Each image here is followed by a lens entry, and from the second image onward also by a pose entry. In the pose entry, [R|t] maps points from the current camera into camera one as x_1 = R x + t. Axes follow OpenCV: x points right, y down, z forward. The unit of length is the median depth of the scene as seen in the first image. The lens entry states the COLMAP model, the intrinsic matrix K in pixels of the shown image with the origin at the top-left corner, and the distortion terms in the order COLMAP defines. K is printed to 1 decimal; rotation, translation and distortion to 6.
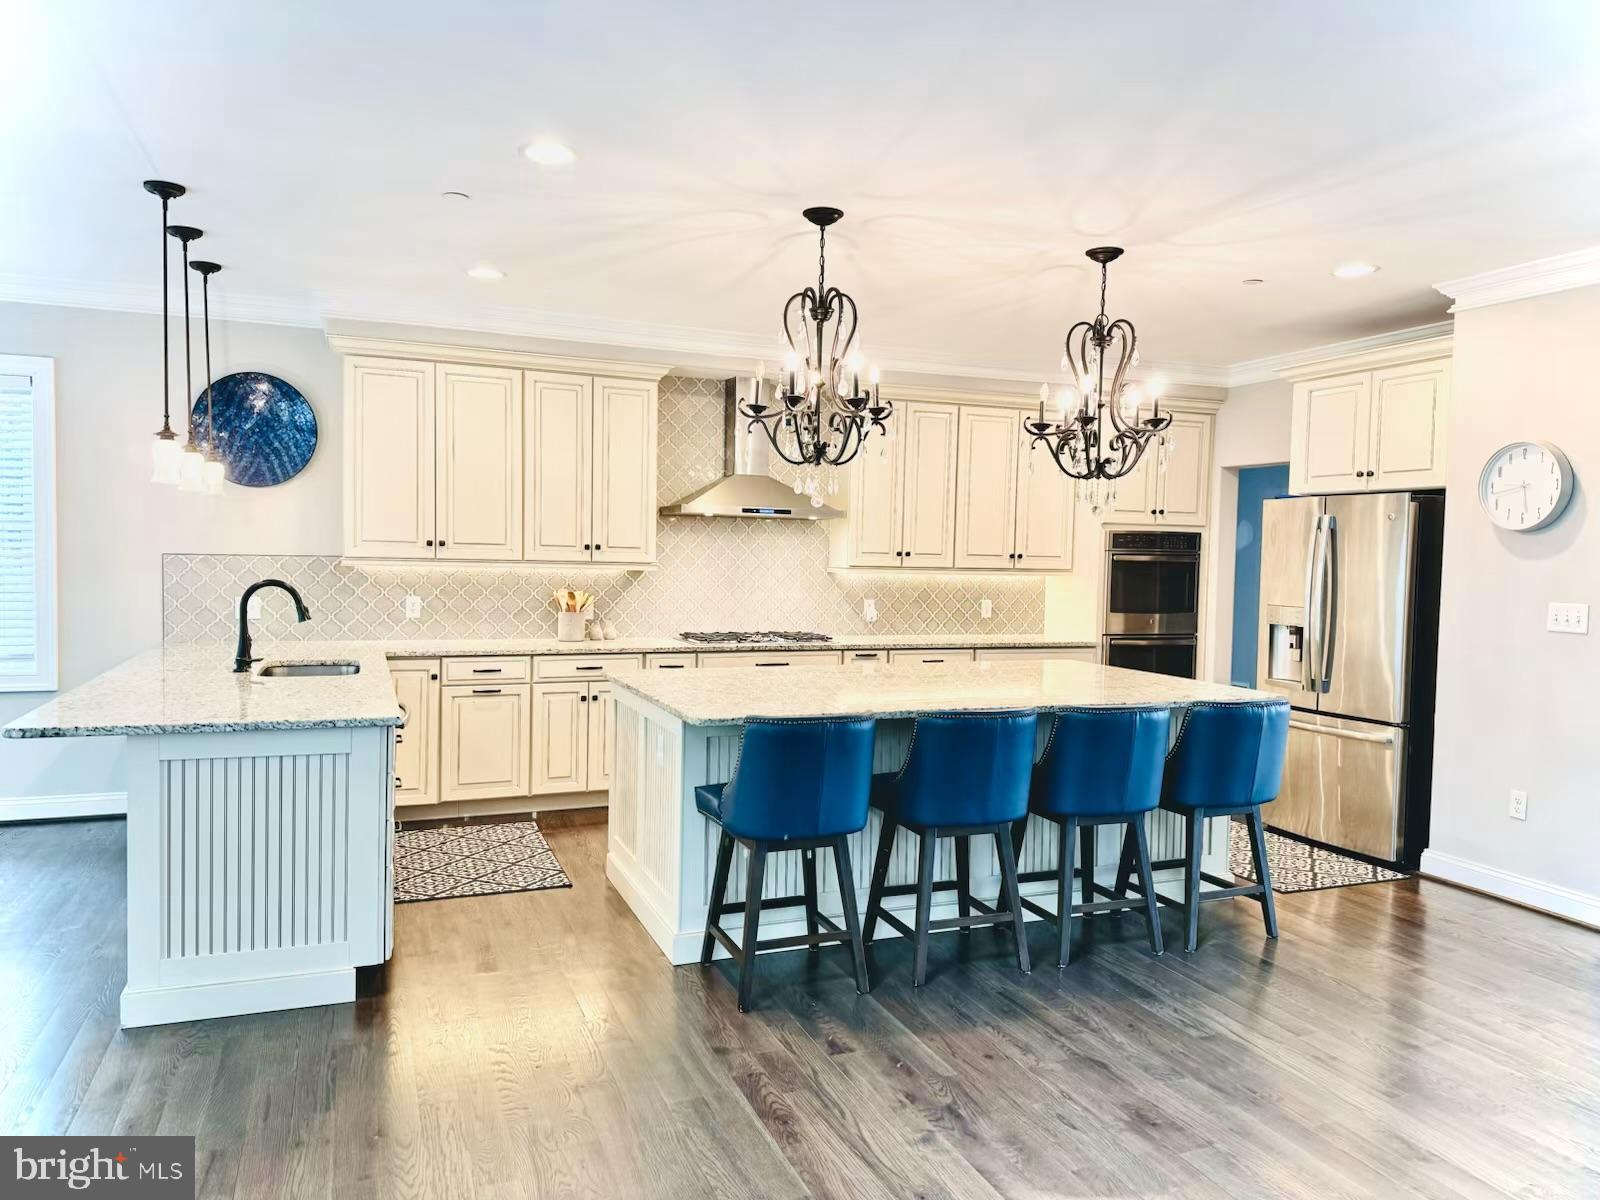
lens RADIAL K [[1118.5, 0, 797.2], [0, 1118.5, 600.0], [0, 0, 1]] dist [0.034992, -0.021166]
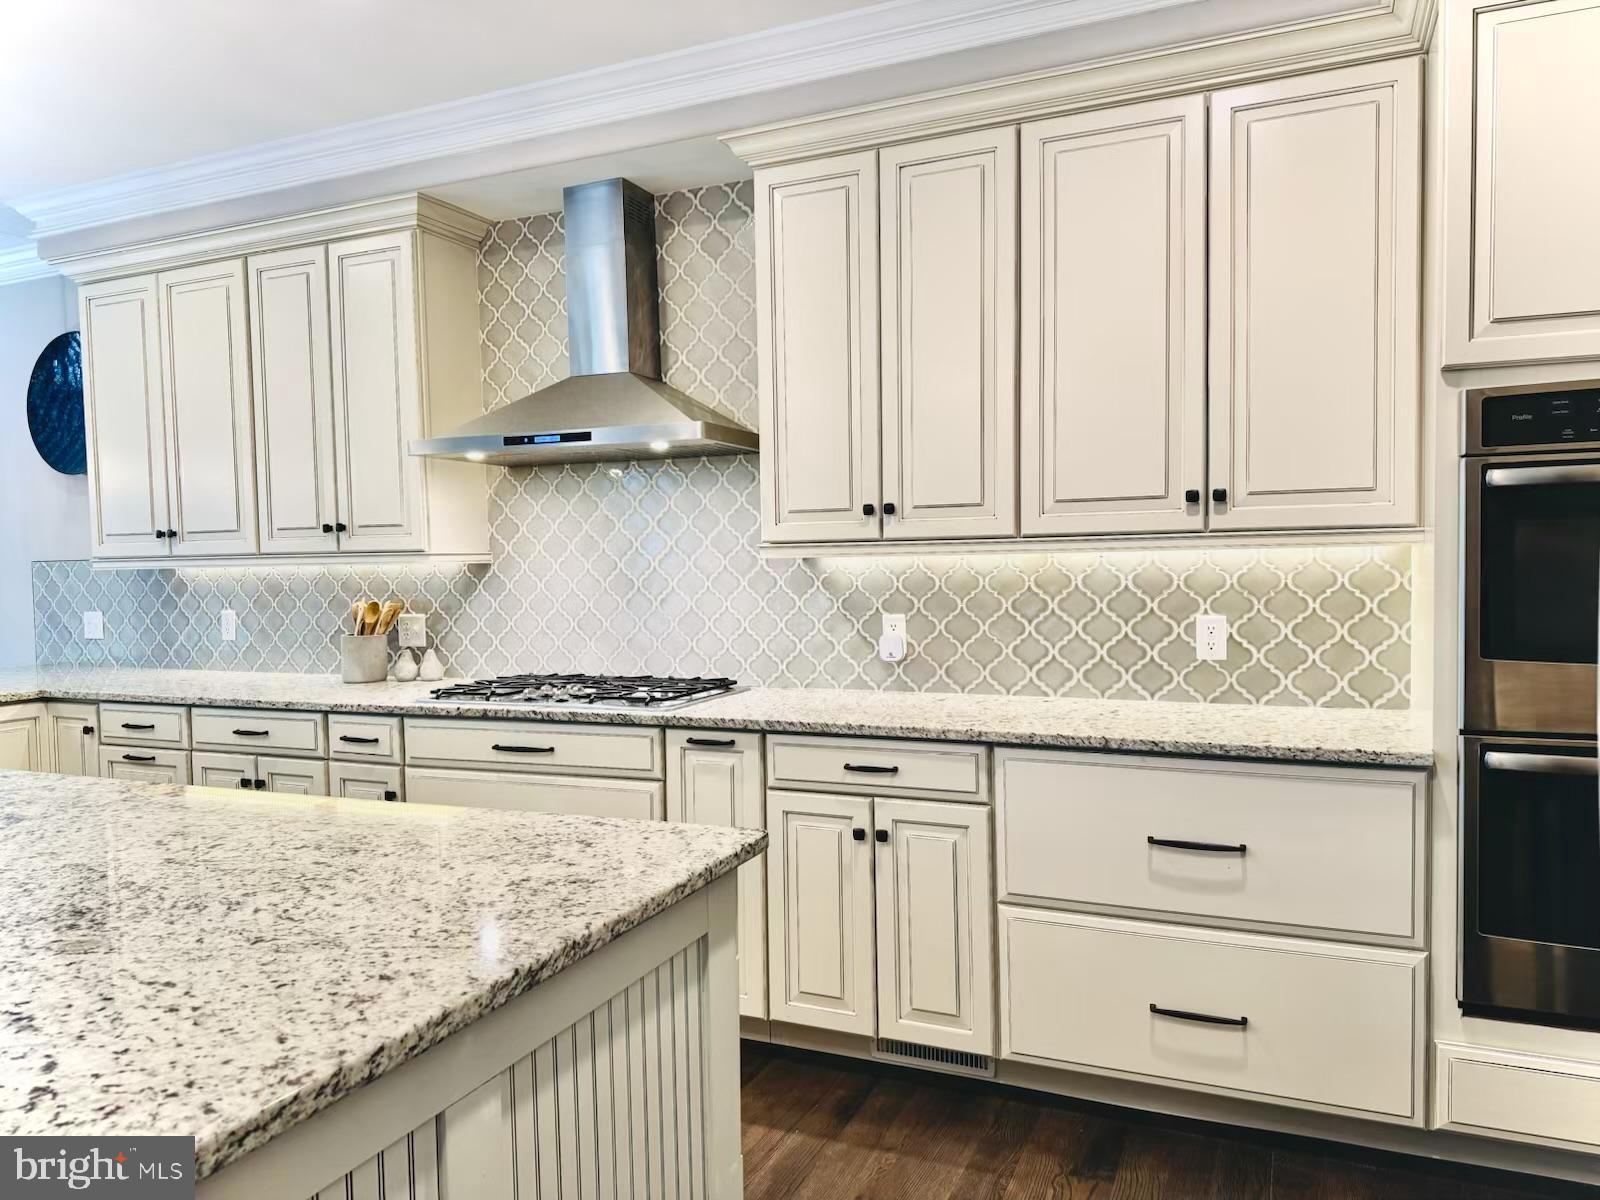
lens RADIAL K [[1118.5, 0, 805.3], [0, 1118.5, 606.2], [0, 0, 1]] dist [0.034992, -0.021166]
pose [[0.700802, -0.002175, -0.713352, 0.381291], [0.004260, 0.999990, 0.001136, -0.004398], [0.713343, -0.003835, 0.700805, 0.677825]]
